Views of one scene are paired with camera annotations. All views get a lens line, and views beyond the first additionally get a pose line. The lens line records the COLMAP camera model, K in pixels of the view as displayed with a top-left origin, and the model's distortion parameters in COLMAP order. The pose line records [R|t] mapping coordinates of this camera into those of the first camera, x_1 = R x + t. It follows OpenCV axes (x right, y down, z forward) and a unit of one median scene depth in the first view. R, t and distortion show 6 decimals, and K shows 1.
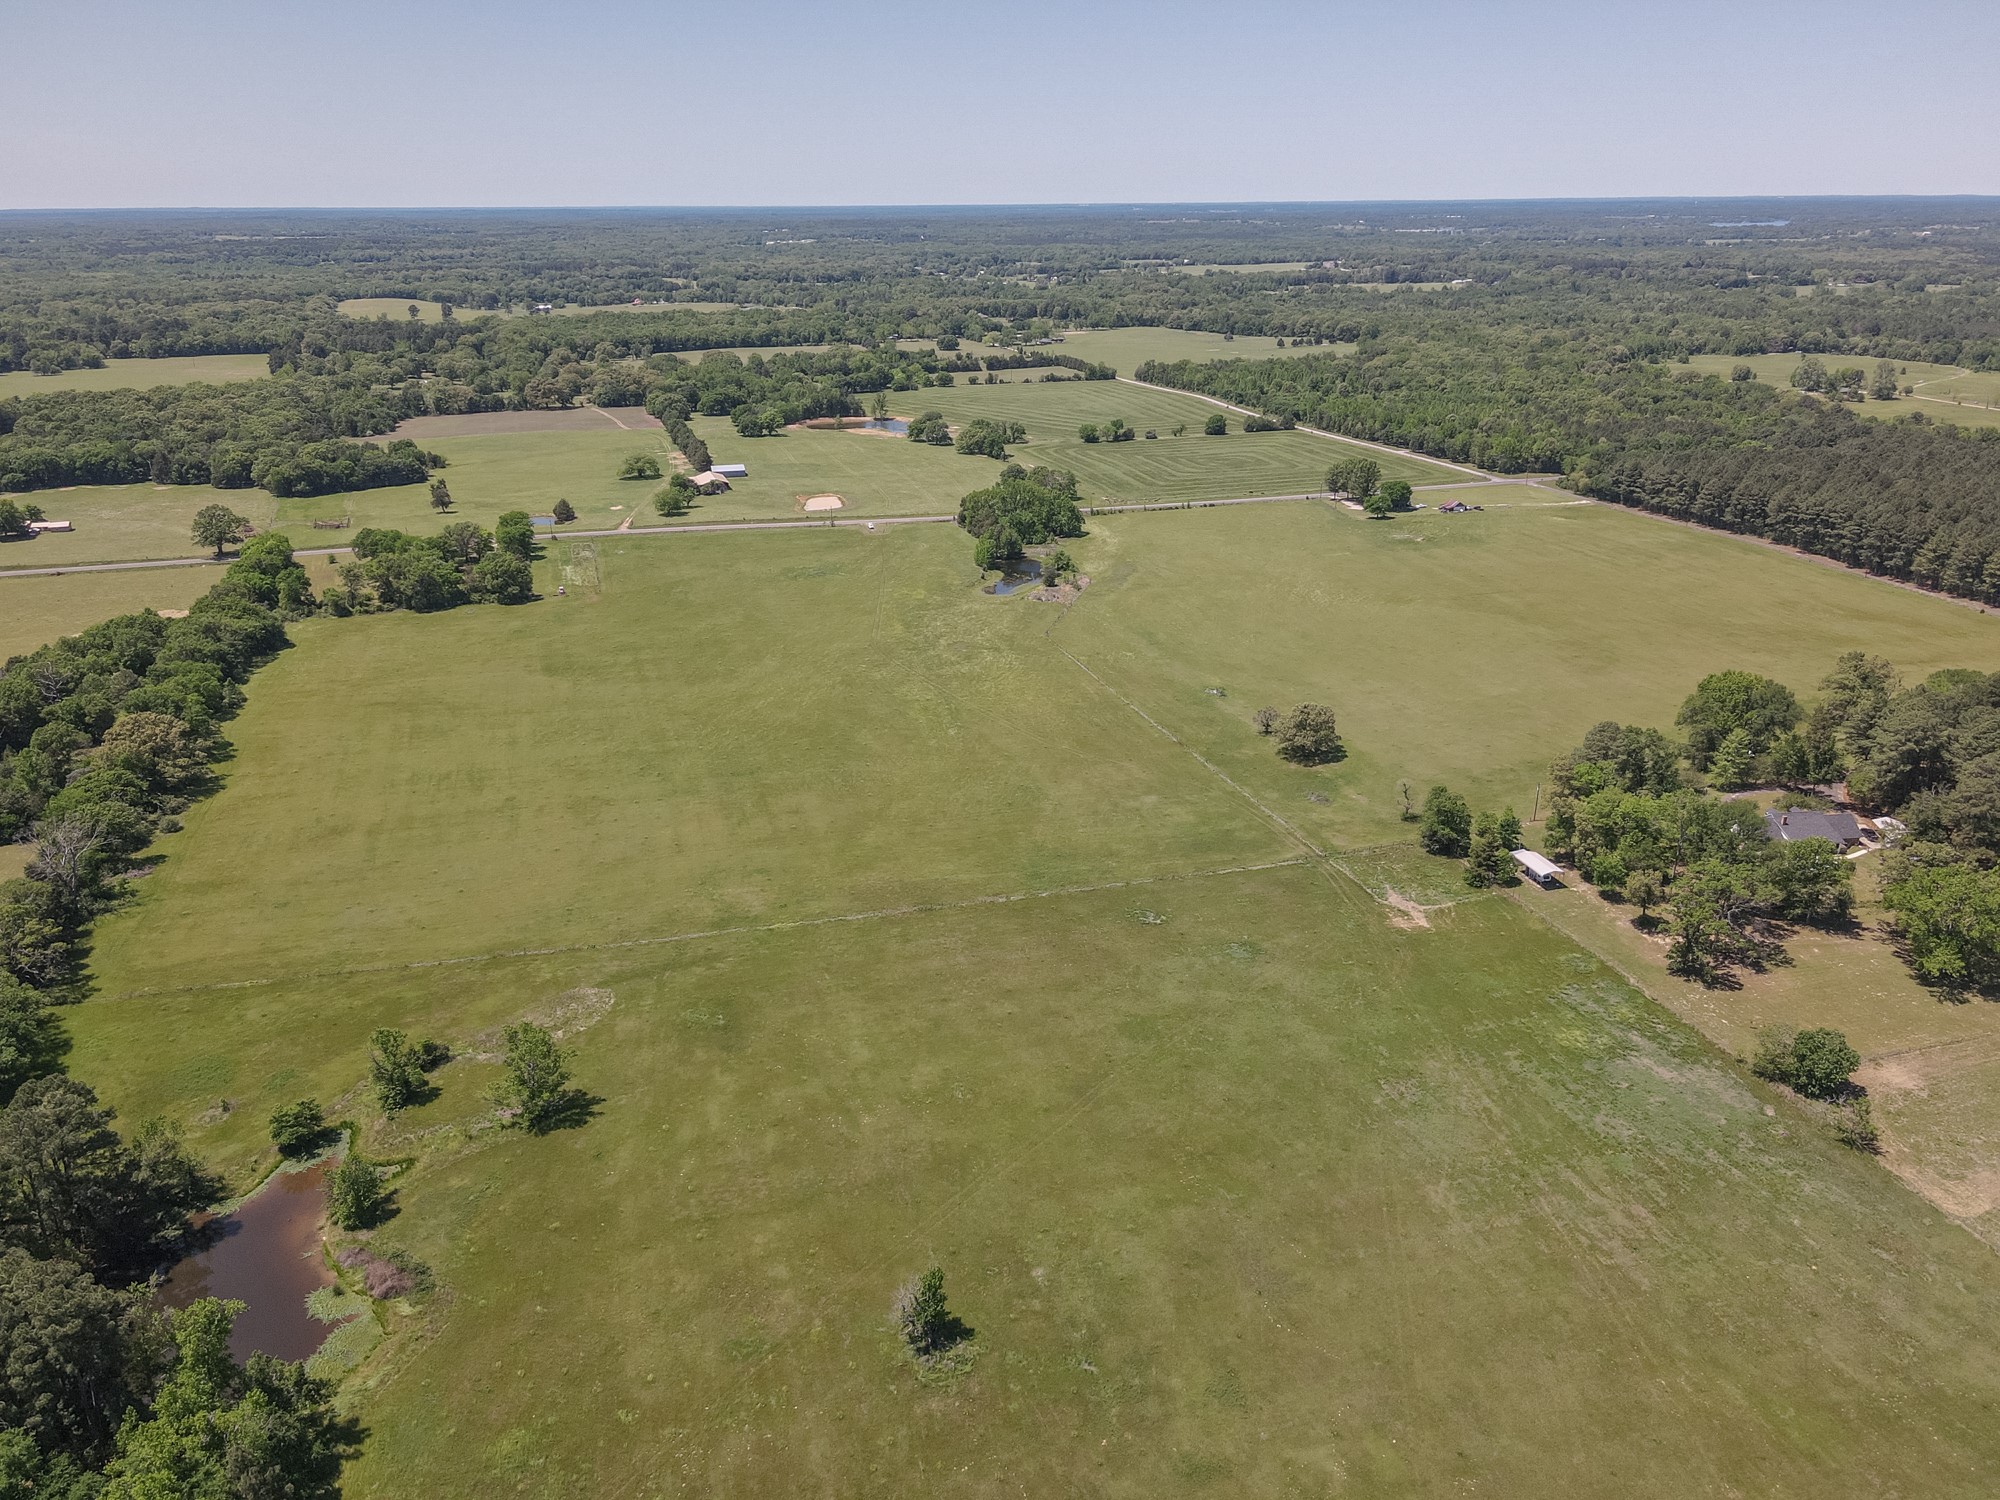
lens RADIAL K [[1459.4, 0, 991.6], [0, 1459.4, 751.4], [0, 0, 1]] dist [0.005856, 0.021878]
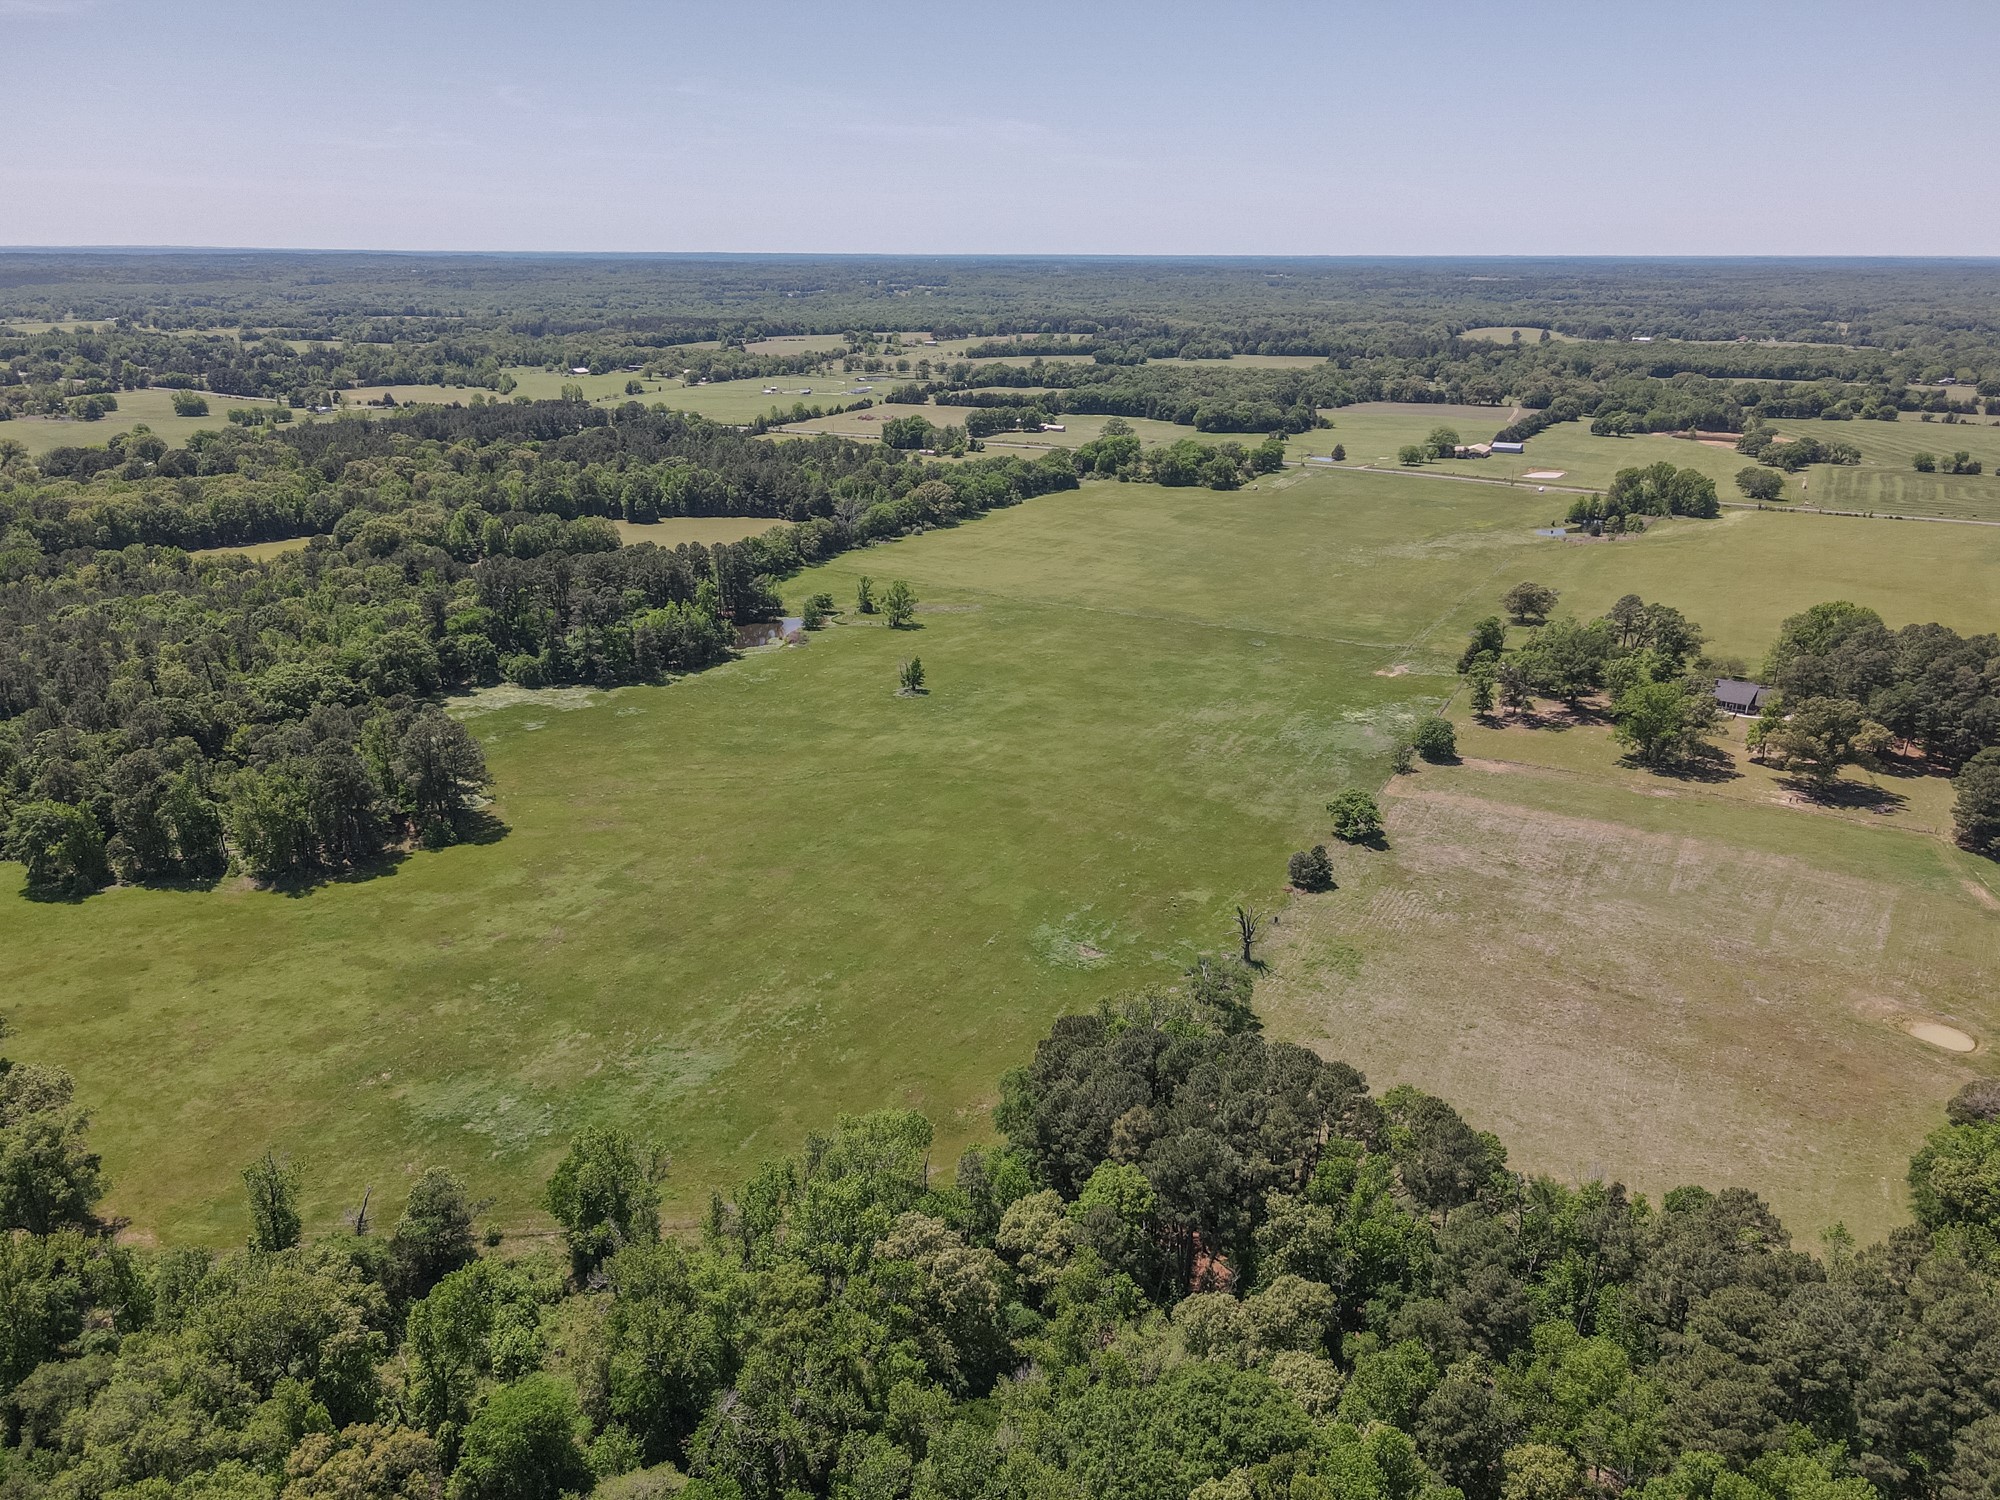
lens RADIAL K [[1459.4, 0, 991.6], [0, 1459.4, 751.4], [0, 0, 1]] dist [0.005856, 0.021878]
pose [[0.697672, 0.243578, -0.673738, 0.316690], [-0.263212, 0.961806, 0.075160, 0.056889], [0.666313, 0.124899, 0.735138, -0.115741]]
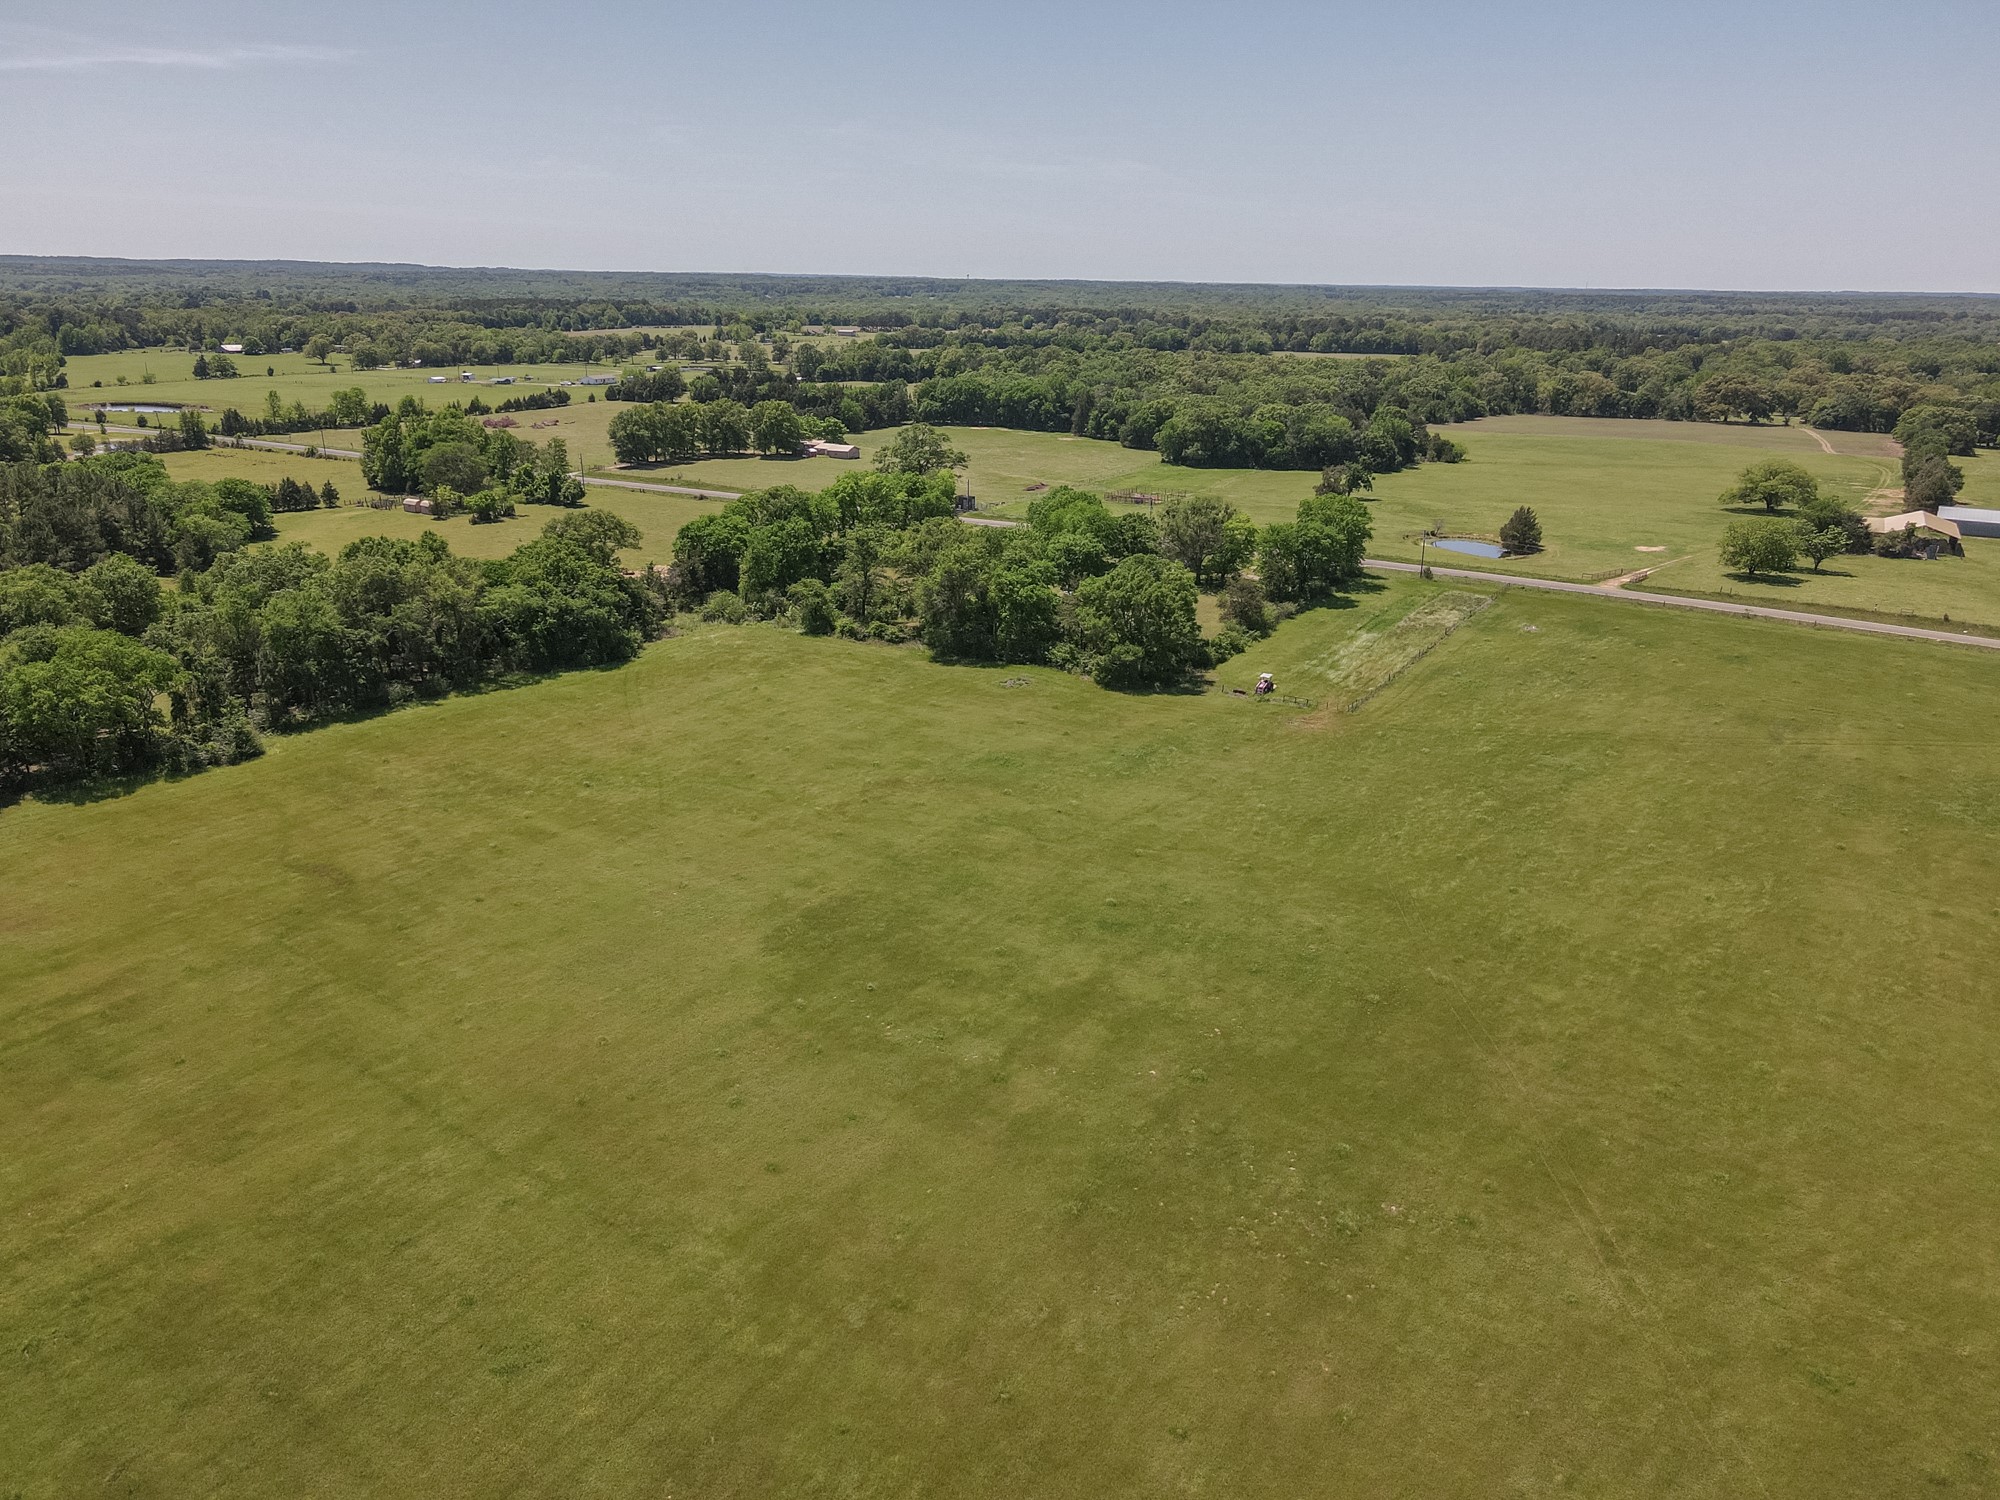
lens RADIAL K [[1459.4, 0, 991.6], [0, 1459.4, 751.4], [0, 0, 1]] dist [0.005856, 0.021878]
pose [[0.669643, 0.248129, -0.700008, -0.041214], [-0.284318, 0.956385, 0.067021, -0.055749], [0.686106, 0.154145, 0.710983, 0.386630]]
